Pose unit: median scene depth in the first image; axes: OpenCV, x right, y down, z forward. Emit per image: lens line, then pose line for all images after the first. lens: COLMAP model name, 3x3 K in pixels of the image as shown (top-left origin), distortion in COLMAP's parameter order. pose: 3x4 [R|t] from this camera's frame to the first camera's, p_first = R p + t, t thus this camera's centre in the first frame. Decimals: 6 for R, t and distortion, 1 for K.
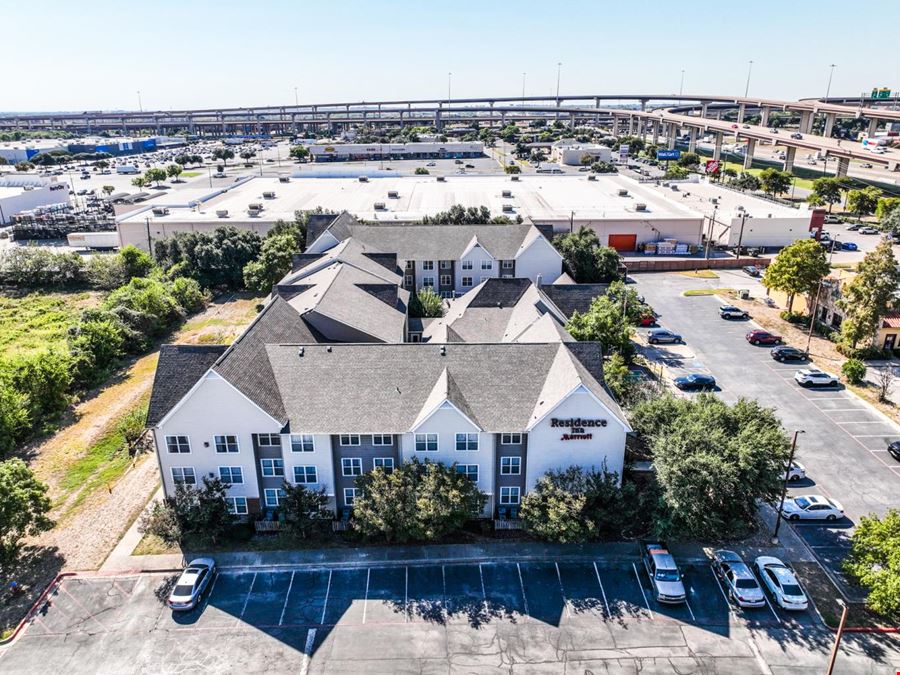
lens RADIAL K [[631.7, 0, 452.0], [0, 631.7, 337.8], [0, 0, 1]] dist [0.001887, 0.014153]
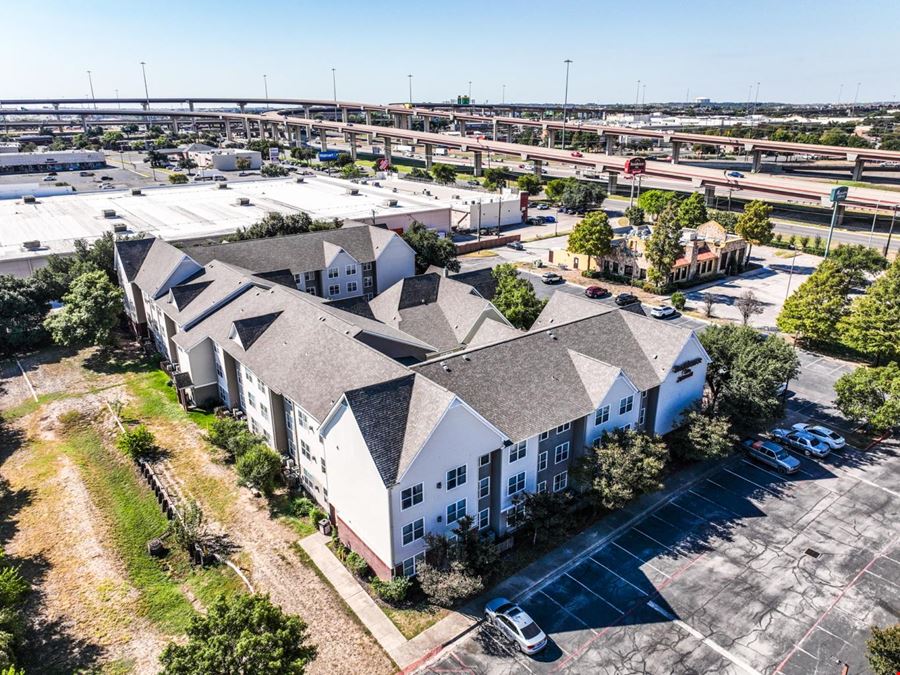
lens RADIAL K [[631.7, 0, 452.0], [0, 631.7, 337.8], [0, 0, 1]] dist [0.001887, 0.014153]
pose [[0.798511, -0.204316, 0.566246, -0.519955], [0.207482, 0.976414, 0.059727, -0.051213], [-0.565094, 0.069794, 0.822069, 0.154624]]
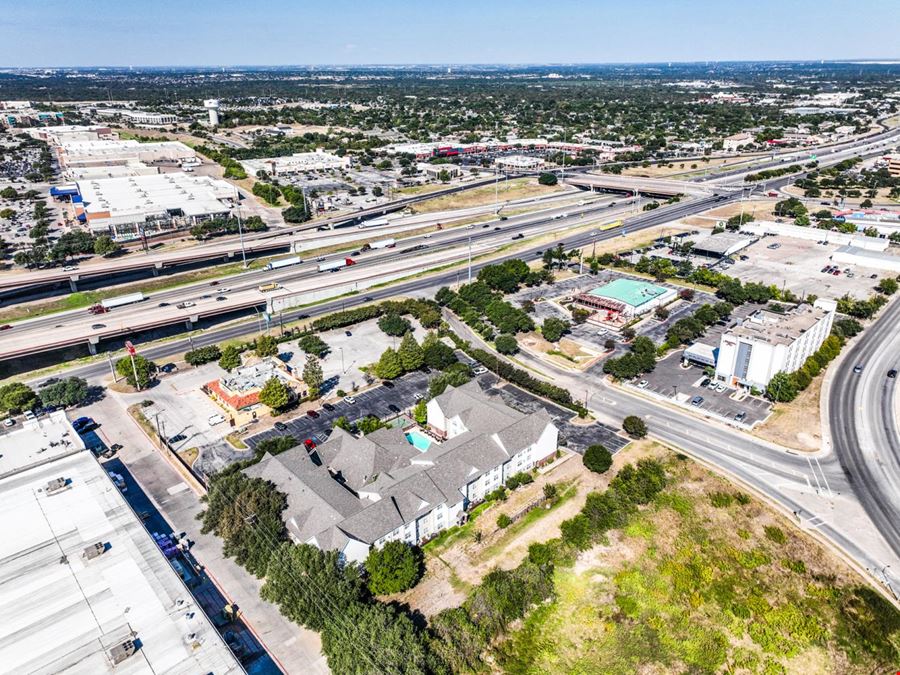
lens RADIAL K [[631.7, 0, 452.0], [0, 631.7, 337.8], [0, 0, 1]] dist [0.001887, 0.014153]
pose [[-0.670604, -0.284847, 0.684947, -1.478379], [0.268377, 0.767634, 0.581990, -1.562978], [-0.691566, 0.574109, -0.438332, 1.666499]]
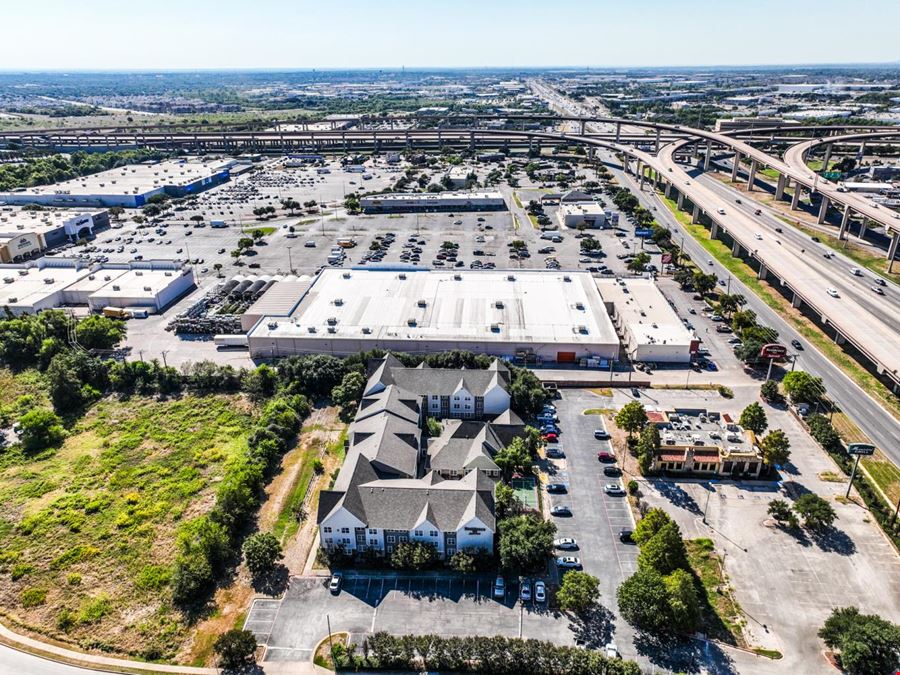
lens RADIAL K [[631.7, 0, 452.0], [0, 631.7, 337.8], [0, 0, 1]] dist [0.001887, 0.014153]
pose [[0.997780, 0.026536, -0.061077, 0.151776], [-0.022766, 0.997840, 0.061624, -0.519800], [0.062580, -0.060097, 0.996229, -1.011293]]
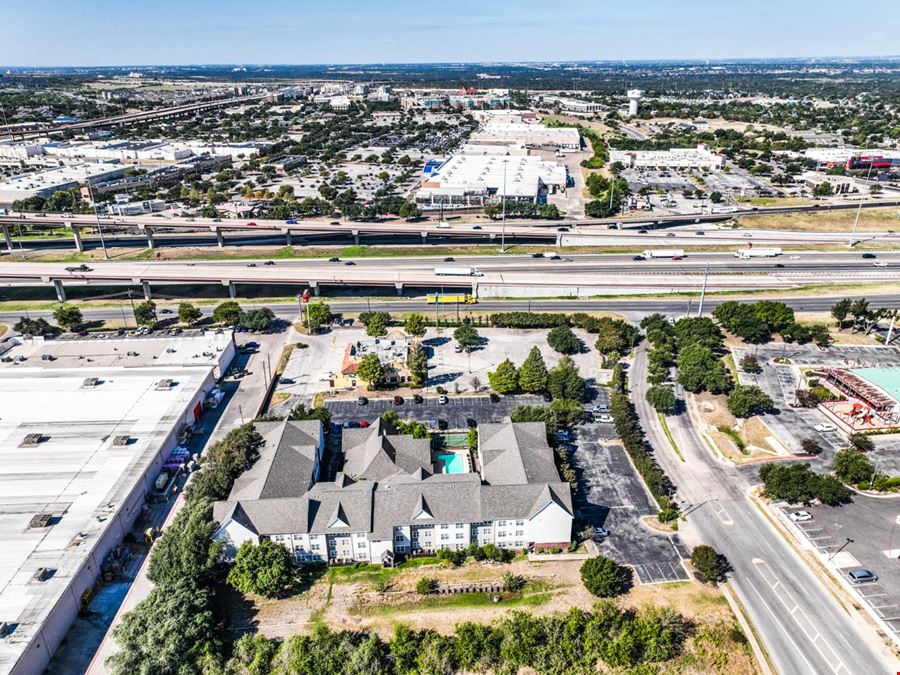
lens RADIAL K [[631.7, 0, 452.0], [0, 631.7, 337.8], [0, 0, 1]] dist [0.001887, 0.014153]
pose [[-0.047450, -0.395128, 0.917400, -1.647117], [0.353094, 0.852503, 0.385439, -1.094105], [-0.934384, 0.342218, 0.099066, 0.586021]]
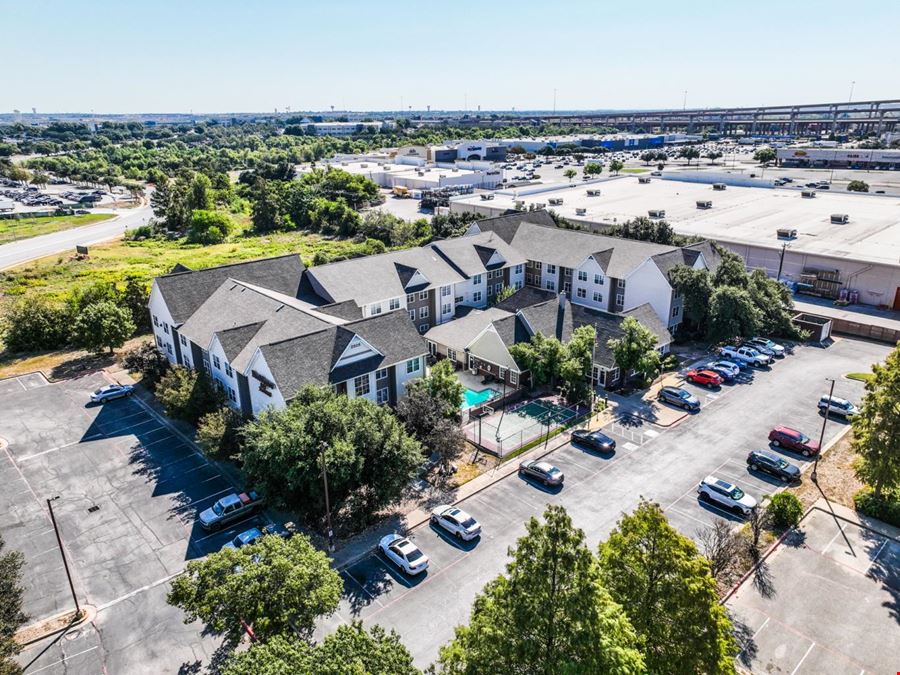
lens RADIAL K [[631.7, 0, 452.0], [0, 631.7, 337.8], [0, 0, 1]] dist [0.001887, 0.014153]
pose [[0.663456, 0.255558, -0.703219, 0.793047], [-0.252504, 0.961198, 0.111083, -0.106374], [0.704321, 0.103867, 0.702242, 0.239451]]
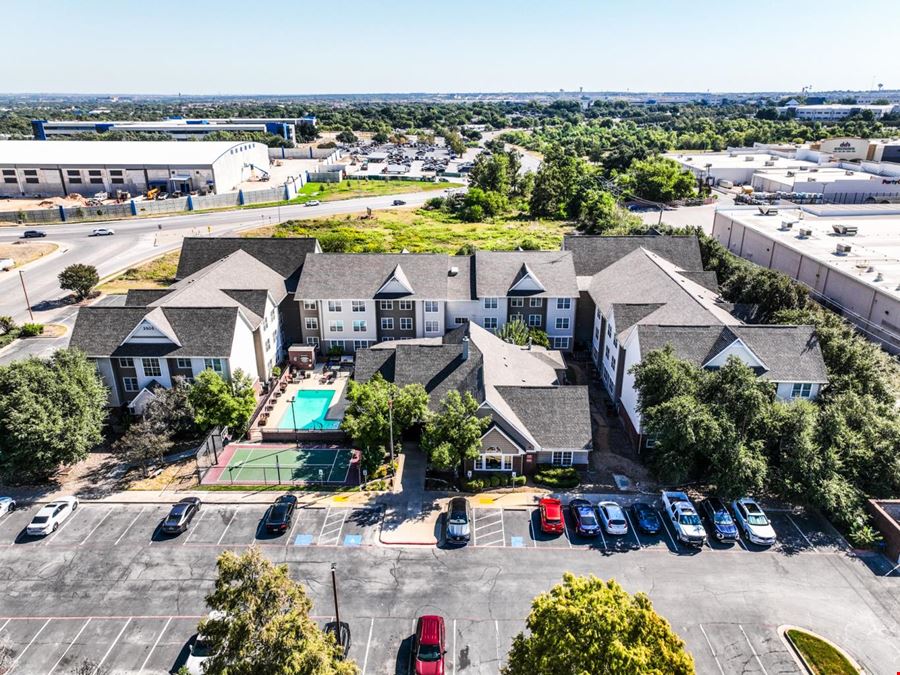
lens RADIAL K [[631.7, 0, 452.0], [0, 631.7, 337.8], [0, 0, 1]] dist [0.001887, 0.014153]
pose [[-0.027179, 0.370473, -0.928446, 0.924890], [-0.341994, 0.869296, 0.356882, -0.400049], [0.939309, 0.327223, 0.103073, 1.000197]]
